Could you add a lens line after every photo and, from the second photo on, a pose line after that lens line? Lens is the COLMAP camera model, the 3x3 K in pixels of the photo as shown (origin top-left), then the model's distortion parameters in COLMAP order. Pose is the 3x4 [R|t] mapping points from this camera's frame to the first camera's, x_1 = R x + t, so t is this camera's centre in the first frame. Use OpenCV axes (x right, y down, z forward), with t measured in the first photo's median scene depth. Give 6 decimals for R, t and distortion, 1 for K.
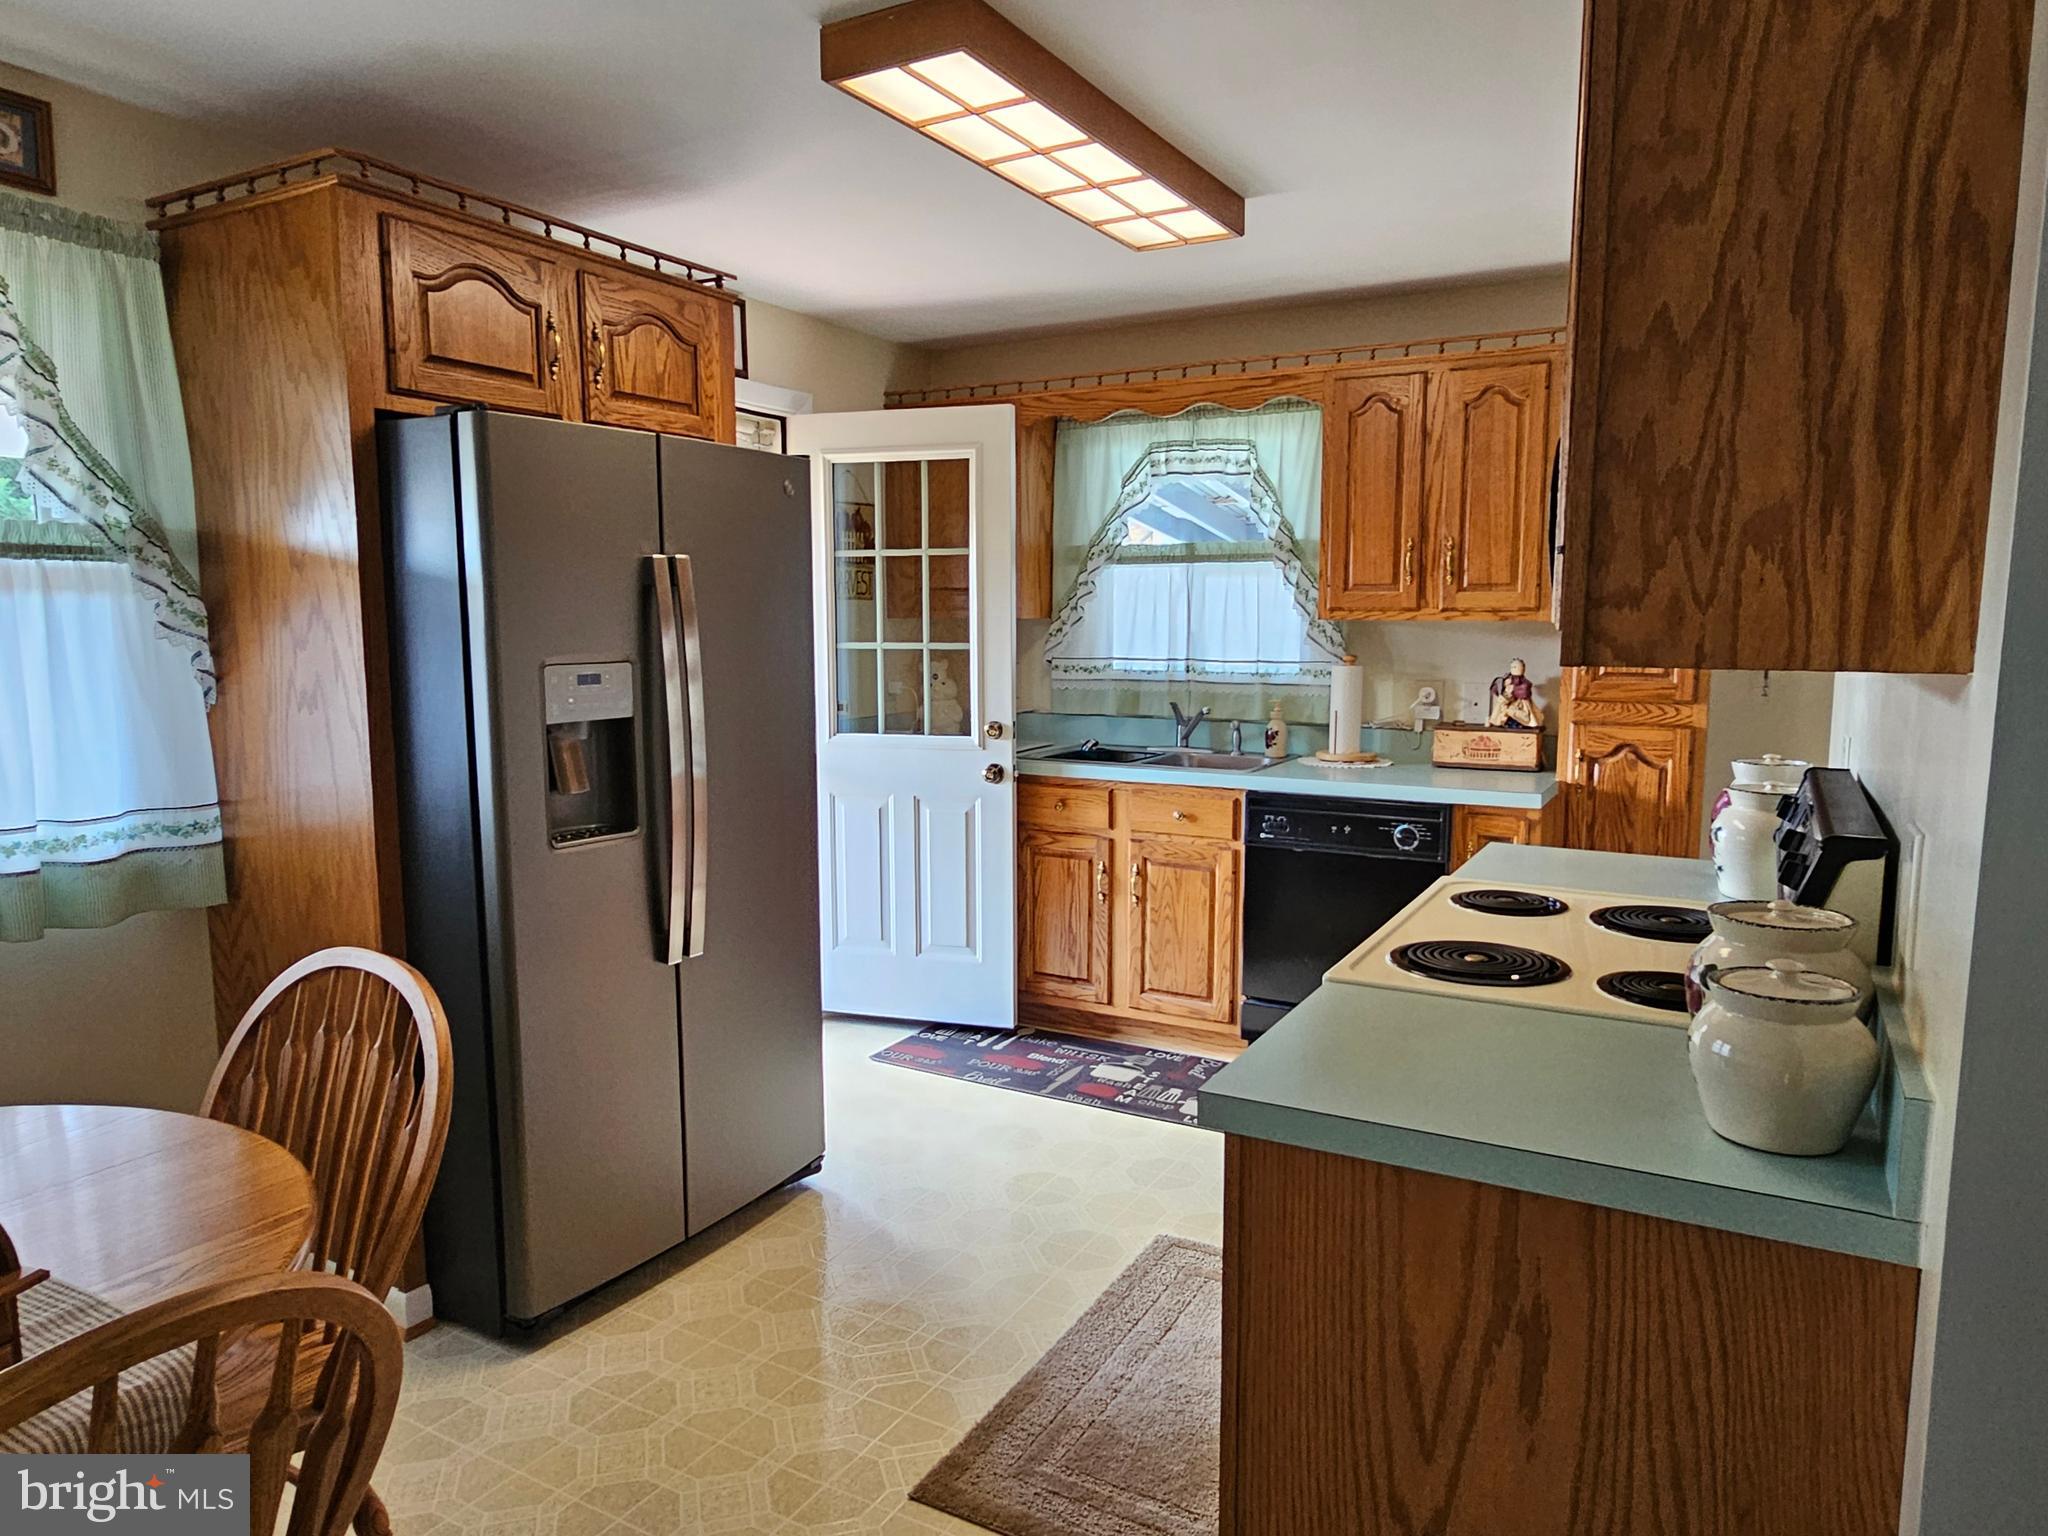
lens RADIAL K [[1311.4, 0, 1036.5], [0, 1311.4, 774.7], [0, 0, 1]] dist [-0.000280, -0.001030]
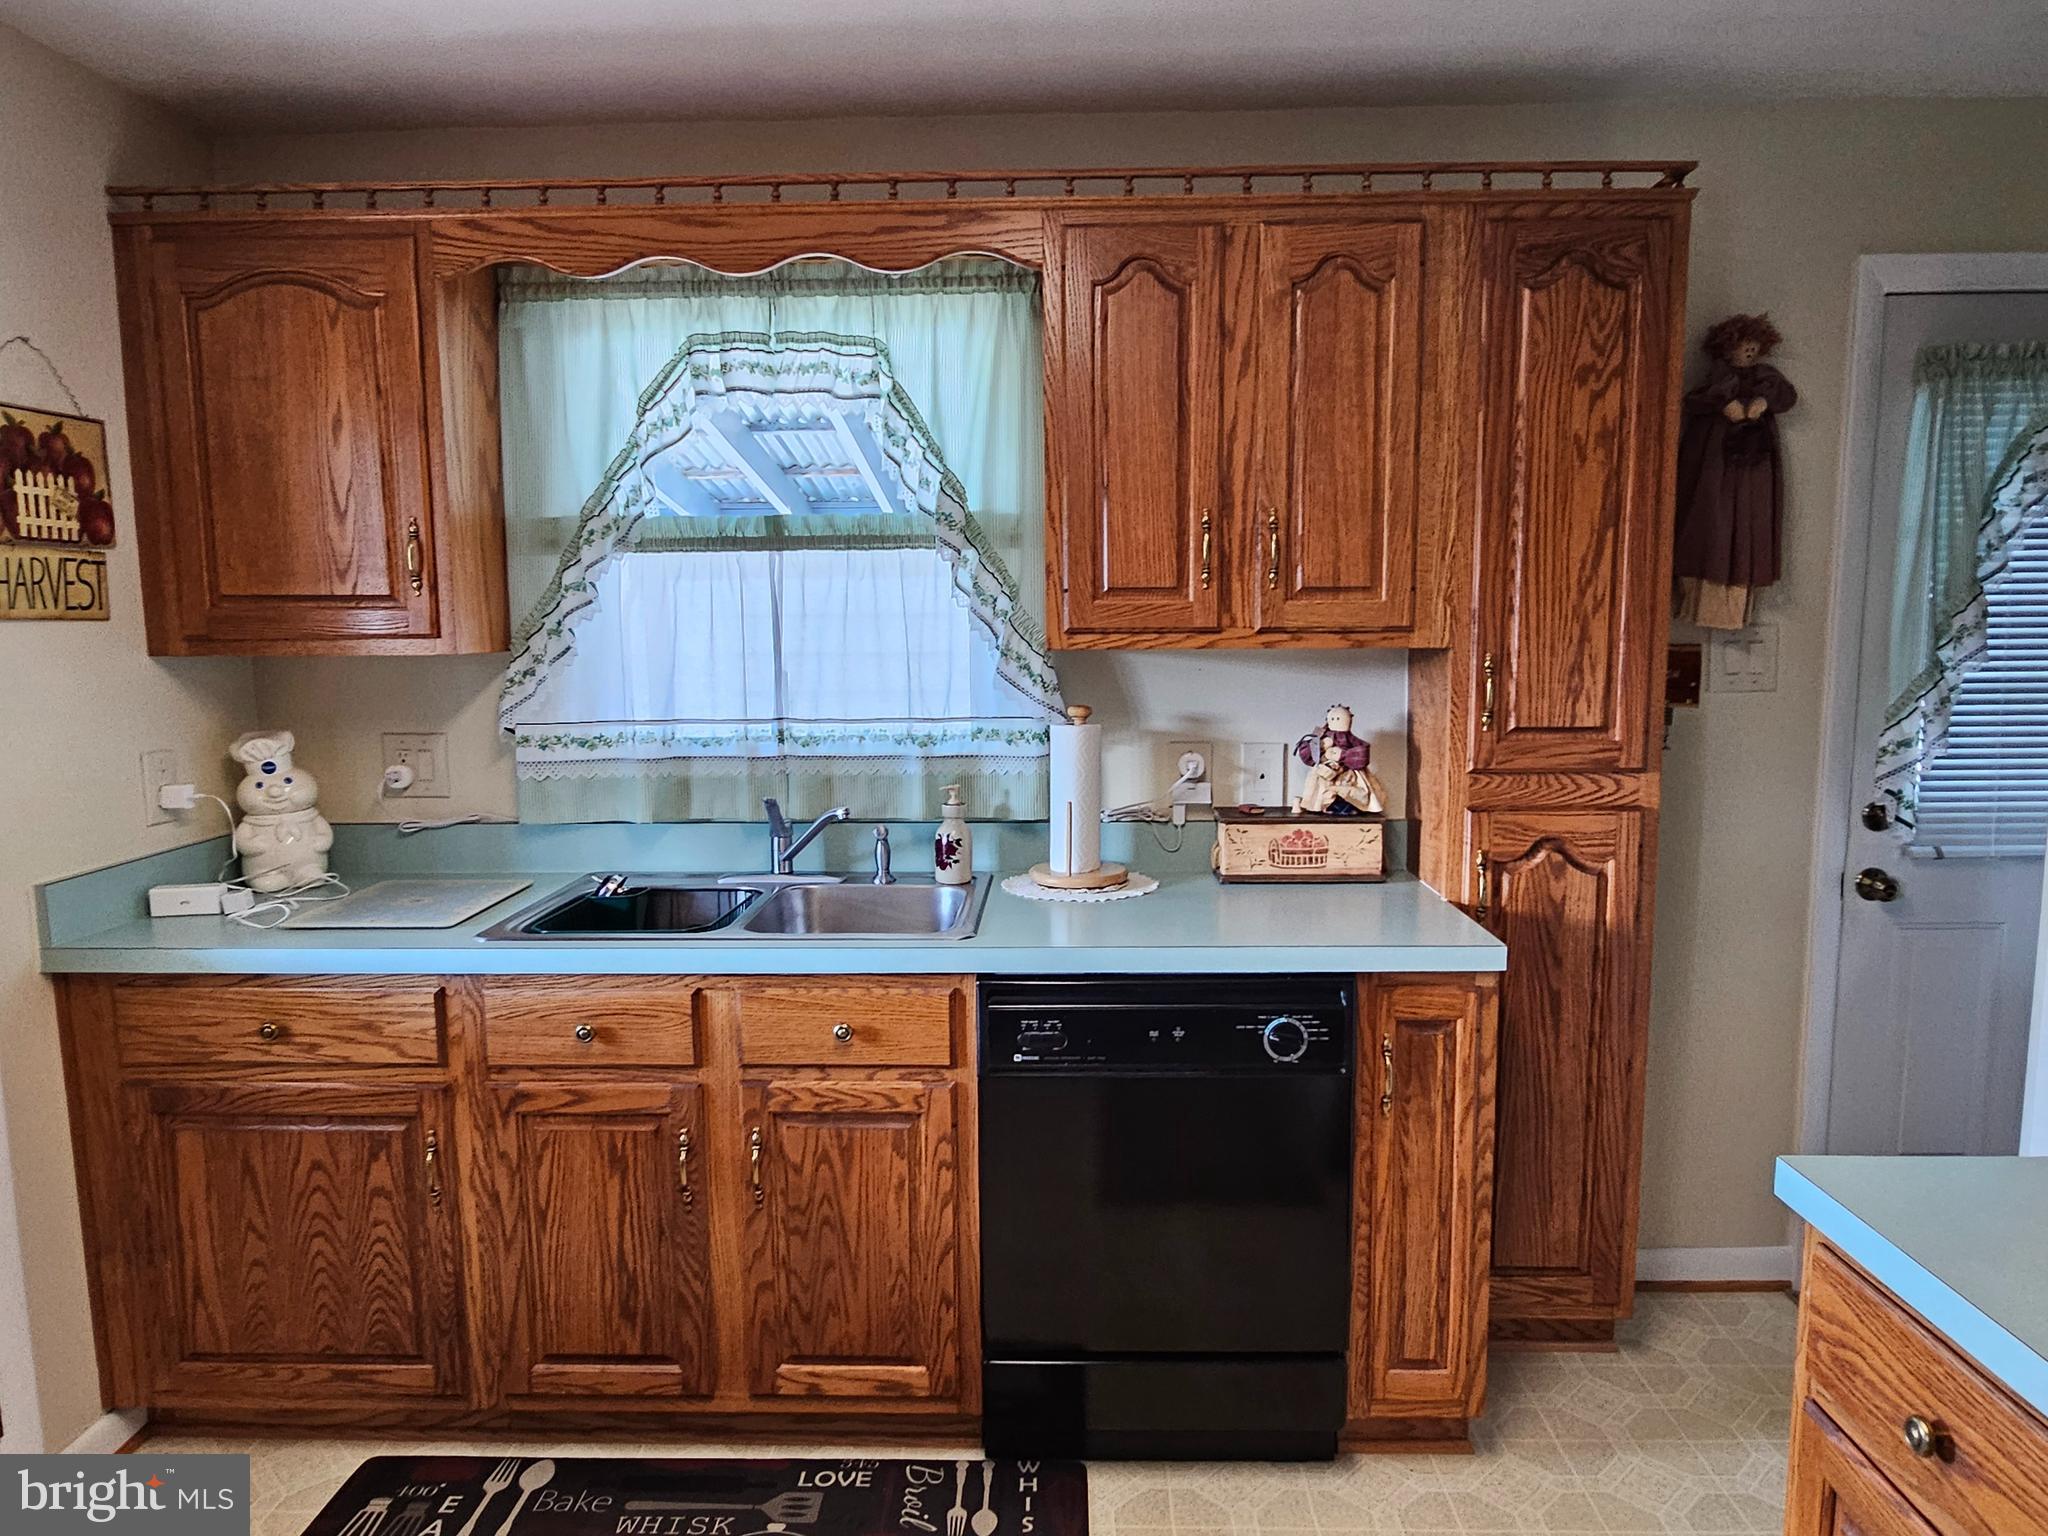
lens RADIAL K [[1311.4, 0, 1036.5], [0, 1311.4, 774.7], [0, 0, 1]] dist [-0.000280, -0.001030]
pose [[0.886889, -0.062646, 0.457716, -0.053421], [0.065829, 0.997790, 0.009012, -0.067341], [-0.457269, 0.022138, 0.889053, 0.481269]]
